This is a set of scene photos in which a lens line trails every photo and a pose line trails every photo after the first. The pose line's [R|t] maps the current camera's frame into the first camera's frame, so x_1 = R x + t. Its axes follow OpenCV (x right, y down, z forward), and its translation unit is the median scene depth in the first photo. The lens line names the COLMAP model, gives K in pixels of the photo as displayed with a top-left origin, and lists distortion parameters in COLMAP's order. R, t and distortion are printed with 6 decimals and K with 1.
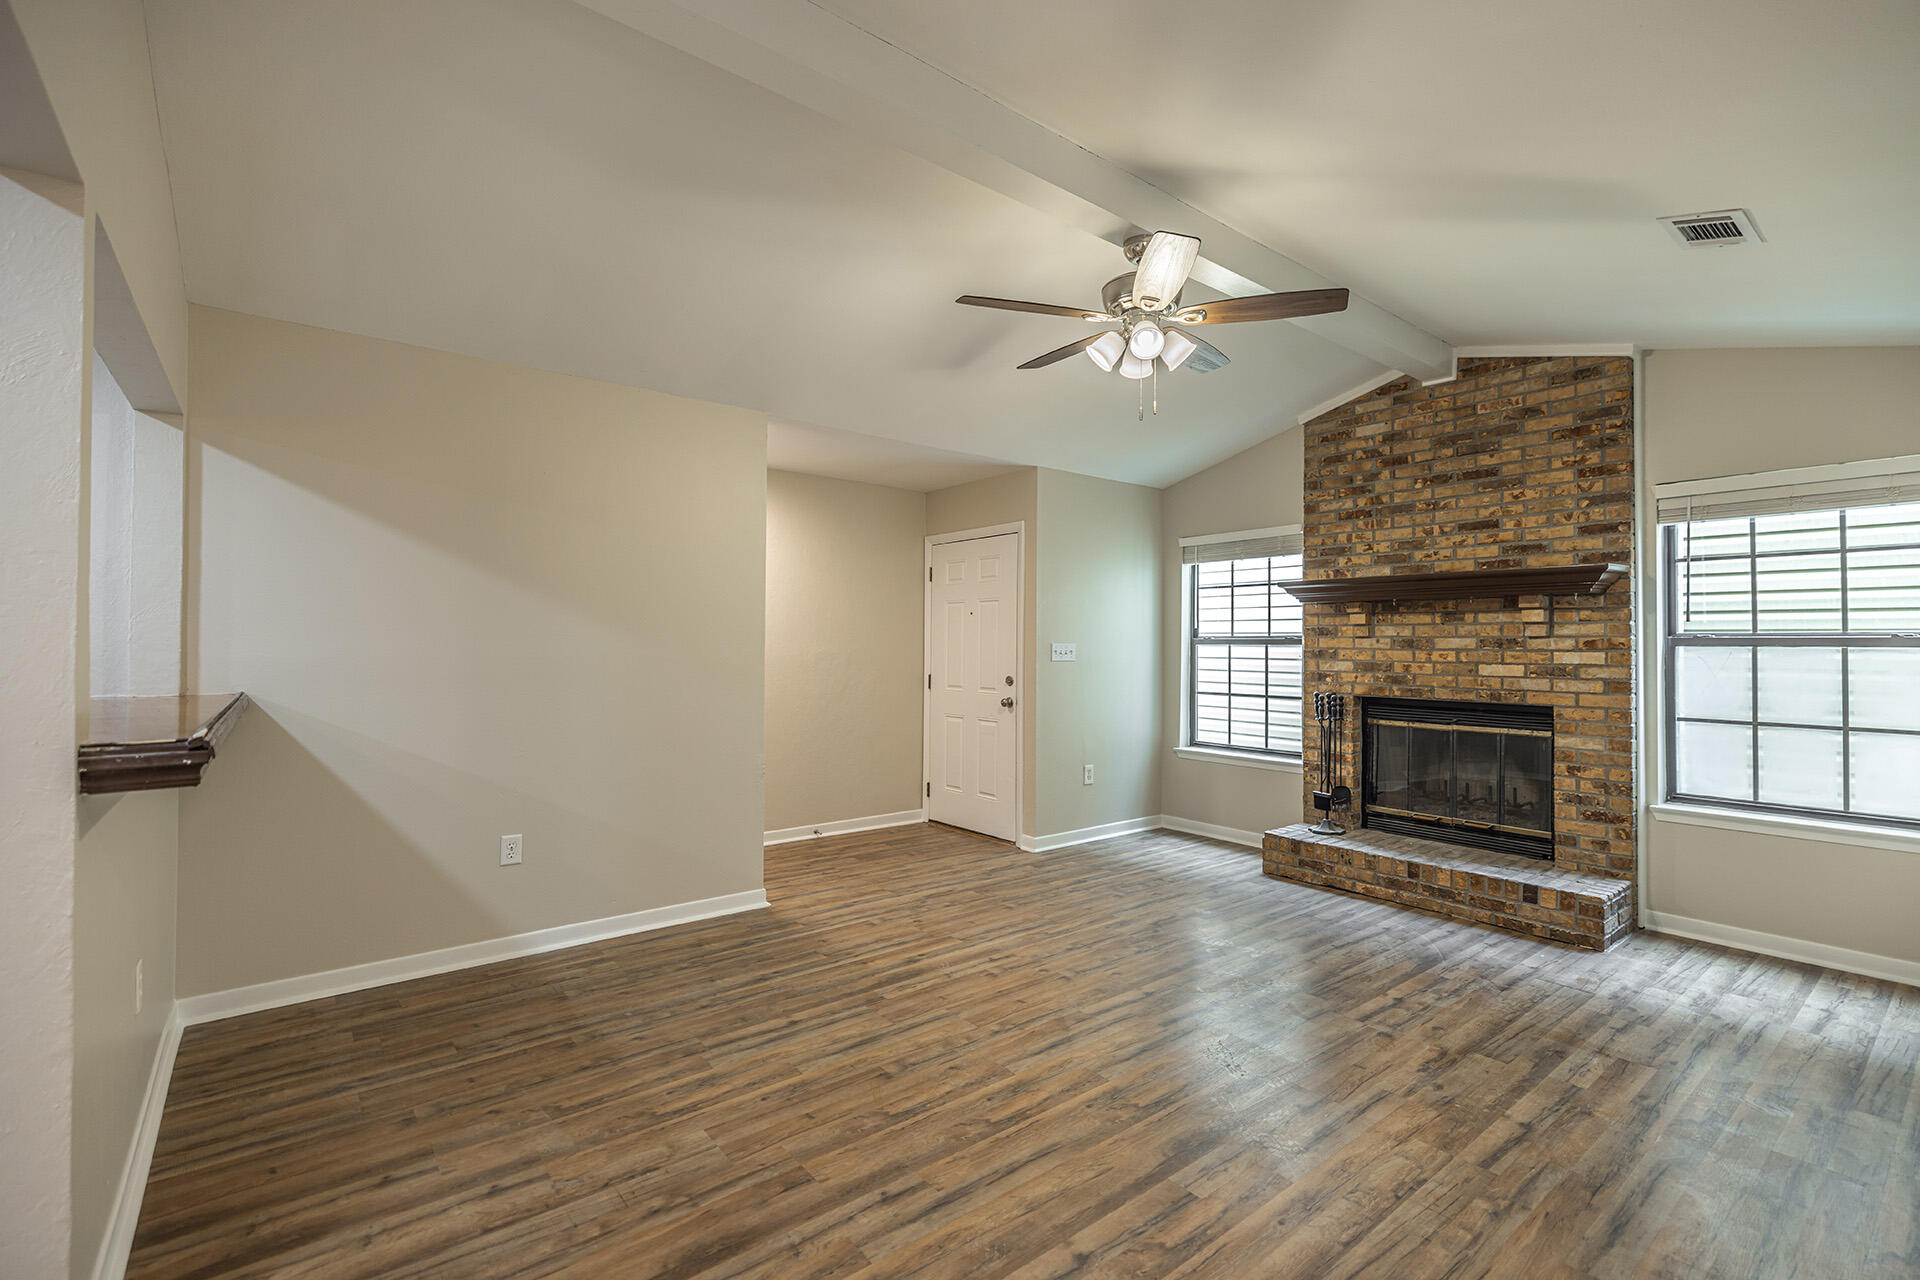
lens RADIAL K [[846.0, 0, 960.0], [0, 846.0, 640.0], [0, 0, 1]] dist [0.010651, -0.000096]
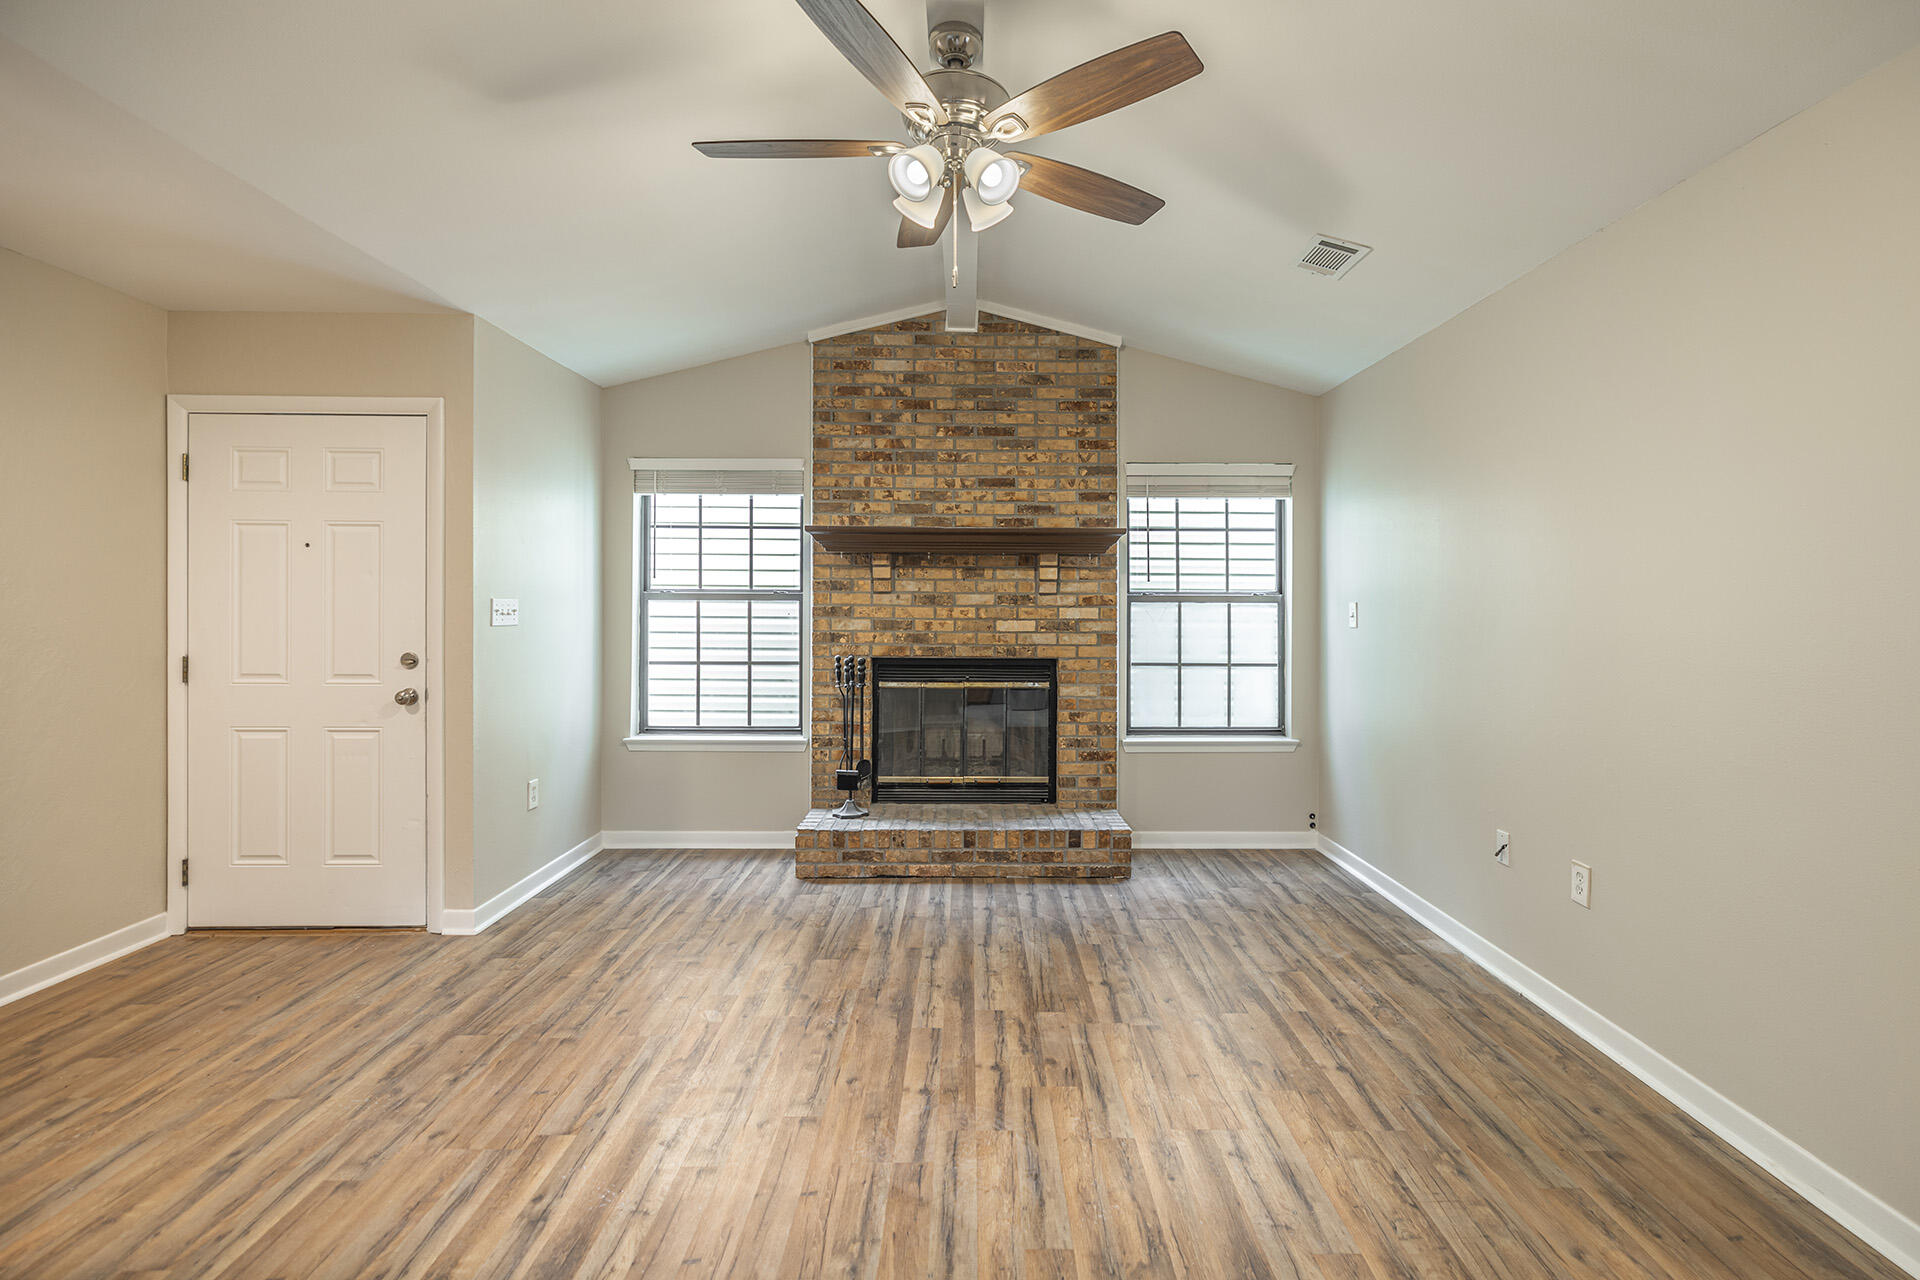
lens RADIAL K [[915.9, 0, 999.9], [0, 915.9, 595.6], [0, 0, 1]] dist [0.003282, -0.000071]
pose [[0.617346, 0.003845, 0.786683, -0.237115], [-0.006787, 0.999977, 0.000439, -0.001325], [-0.786663, -0.005610, 0.617358, 0.322897]]
